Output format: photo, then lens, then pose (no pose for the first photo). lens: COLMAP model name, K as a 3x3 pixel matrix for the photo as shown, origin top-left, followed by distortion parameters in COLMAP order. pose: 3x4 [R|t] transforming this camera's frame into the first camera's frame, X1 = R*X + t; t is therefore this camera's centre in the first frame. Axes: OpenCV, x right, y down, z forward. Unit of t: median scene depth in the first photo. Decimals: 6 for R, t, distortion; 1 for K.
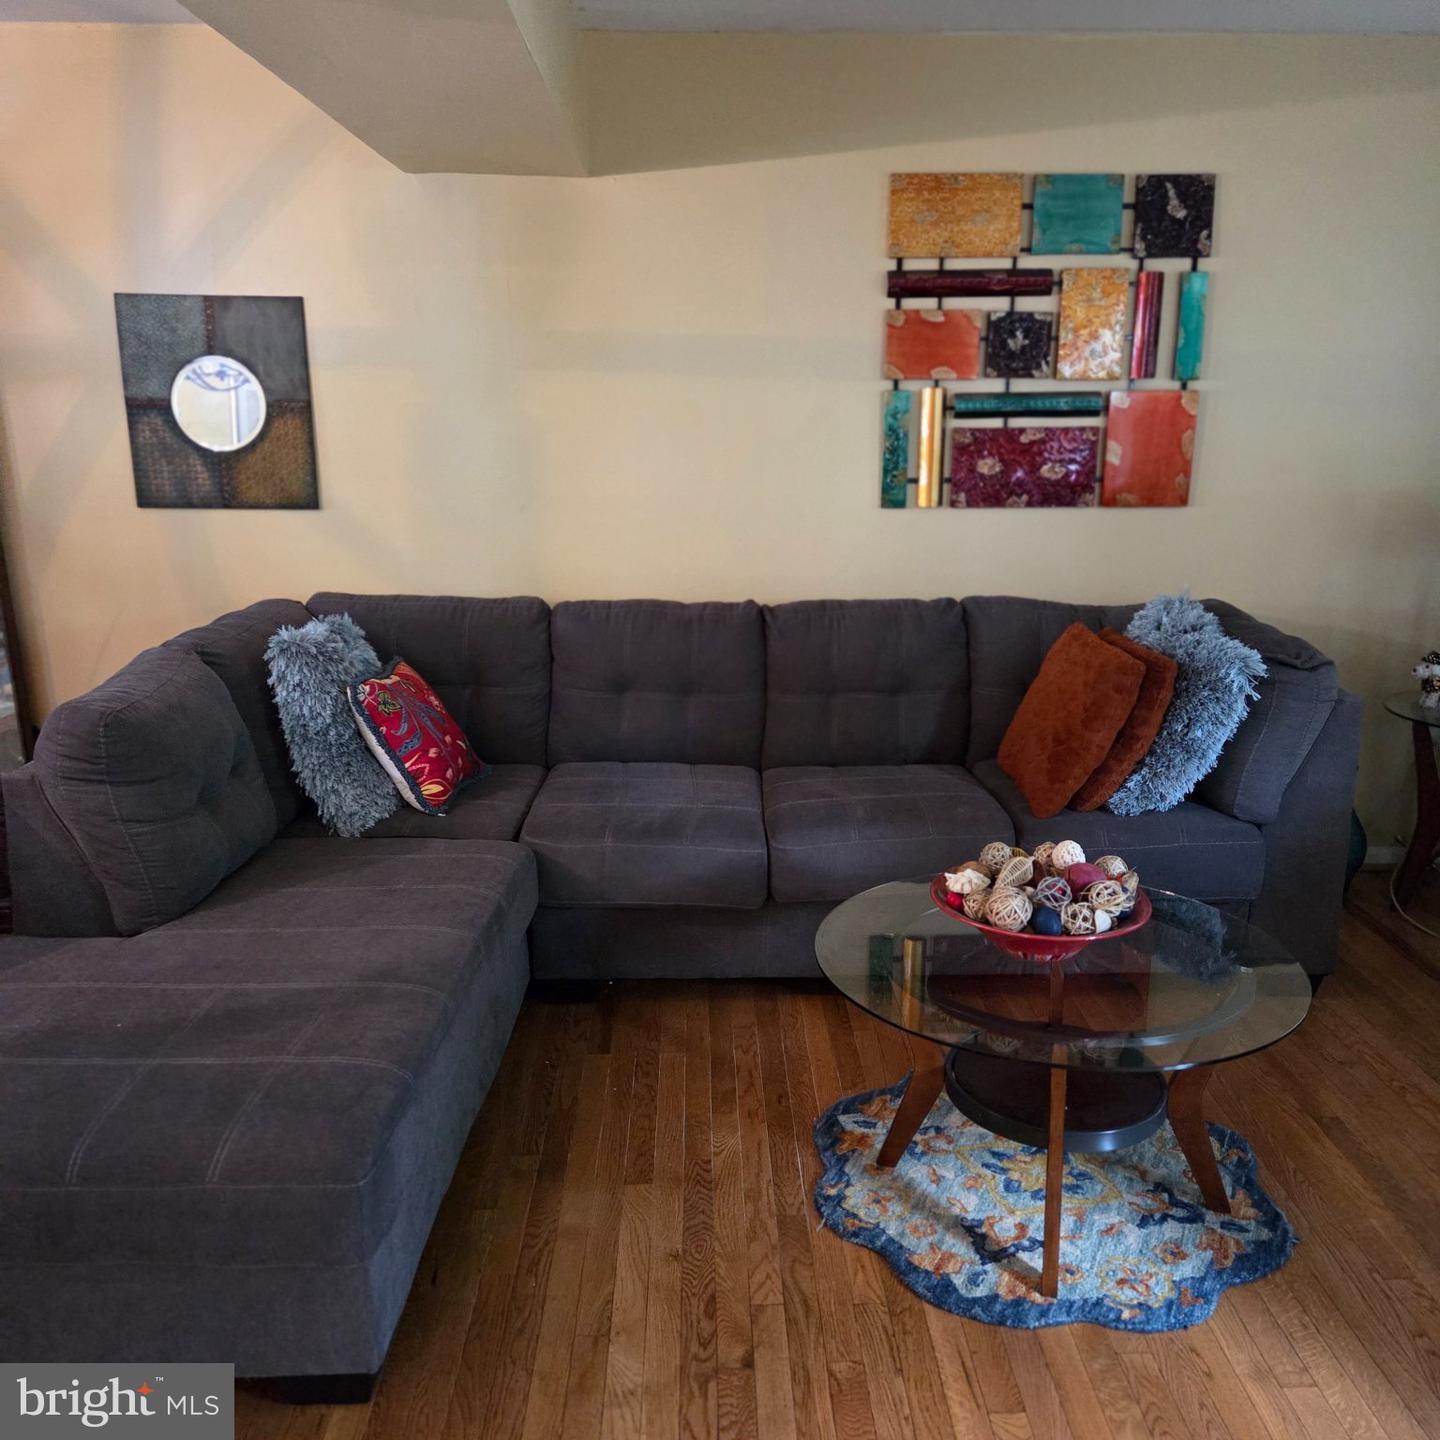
lens RADIAL K [[1309.4, 0, 688.1], [0, 1309.4, 718.2], [0, 0, 1]] dist [0.092592, -0.115135]
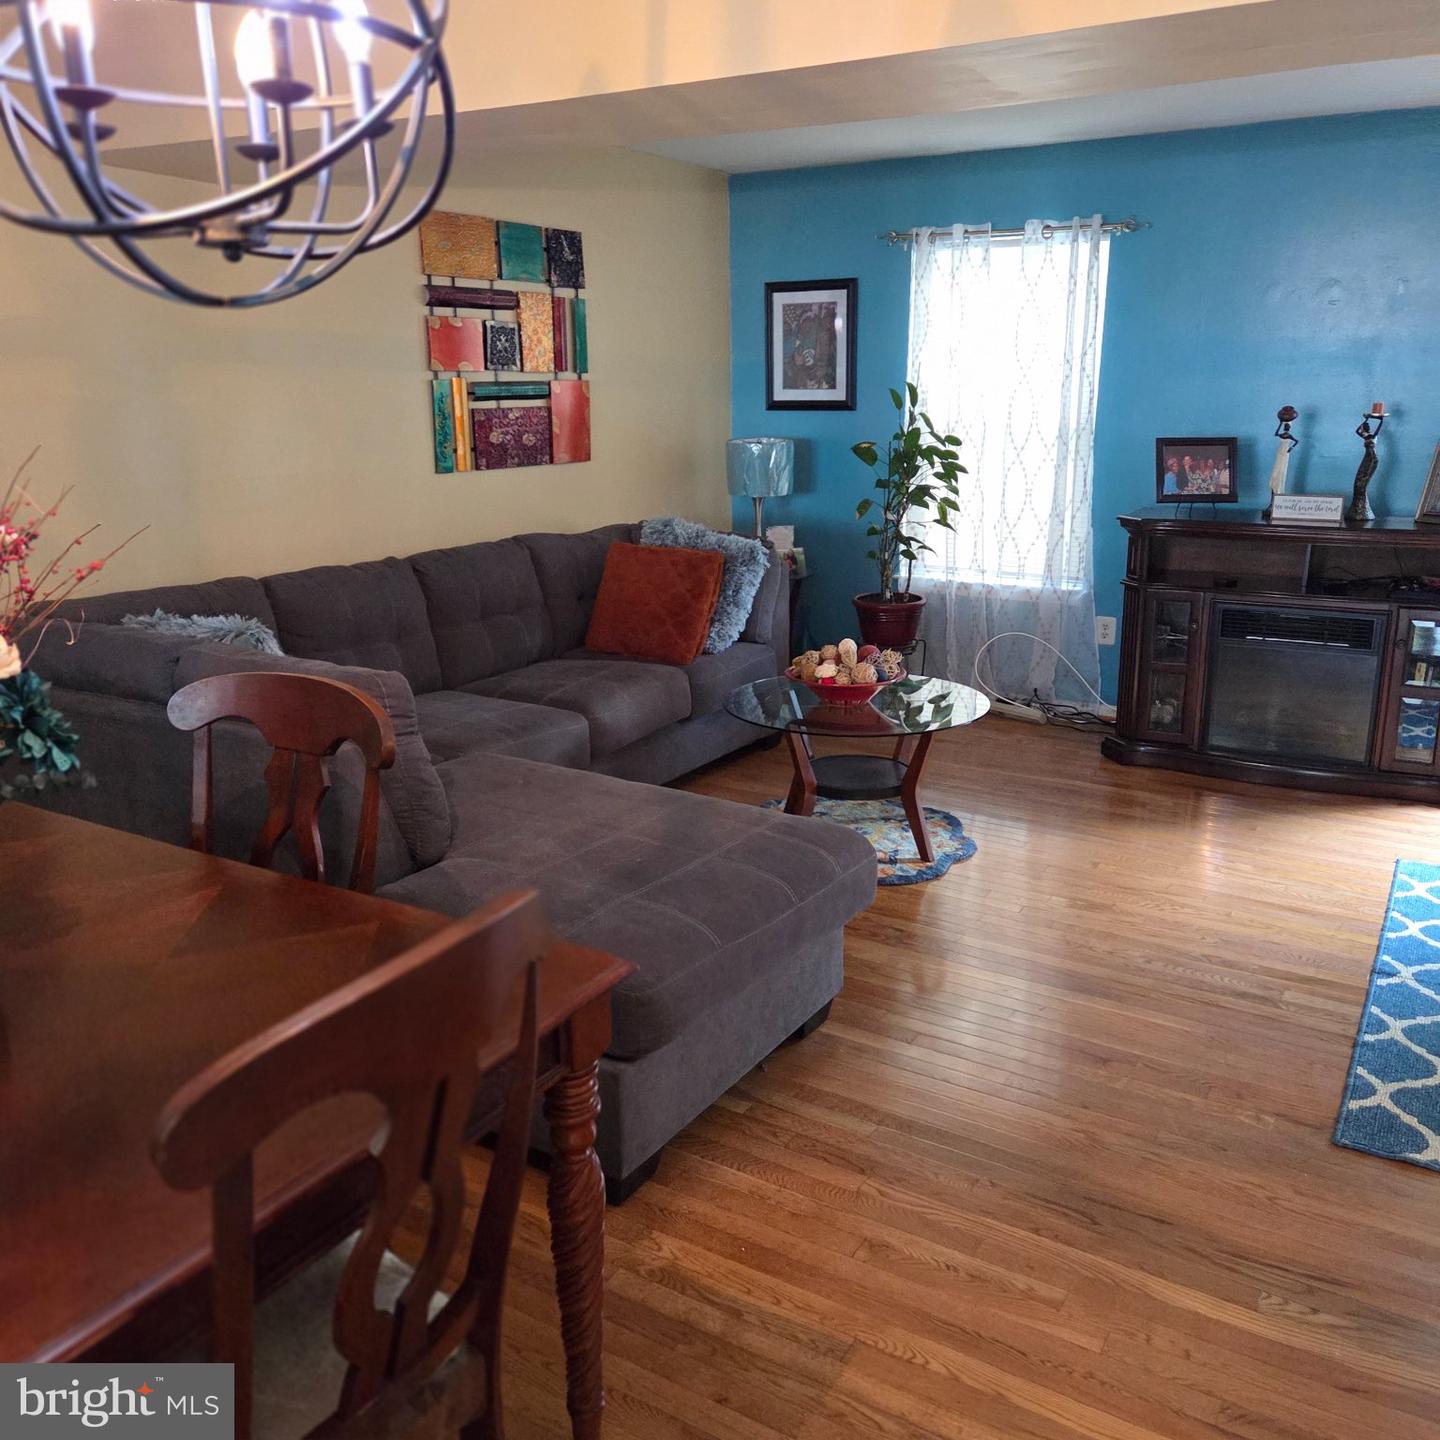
lens RADIAL K [[1314.0, 0, 763.7], [0, 1314.0, 729.0], [0, 0, 1]] dist [0.054542, -0.067693]
pose [[0.526762, -0.222832, 0.820285, -0.797862], [0.199396, 0.970493, 0.135590, -0.033984], [-0.826295, 0.092138, 0.555651, 0.072185]]
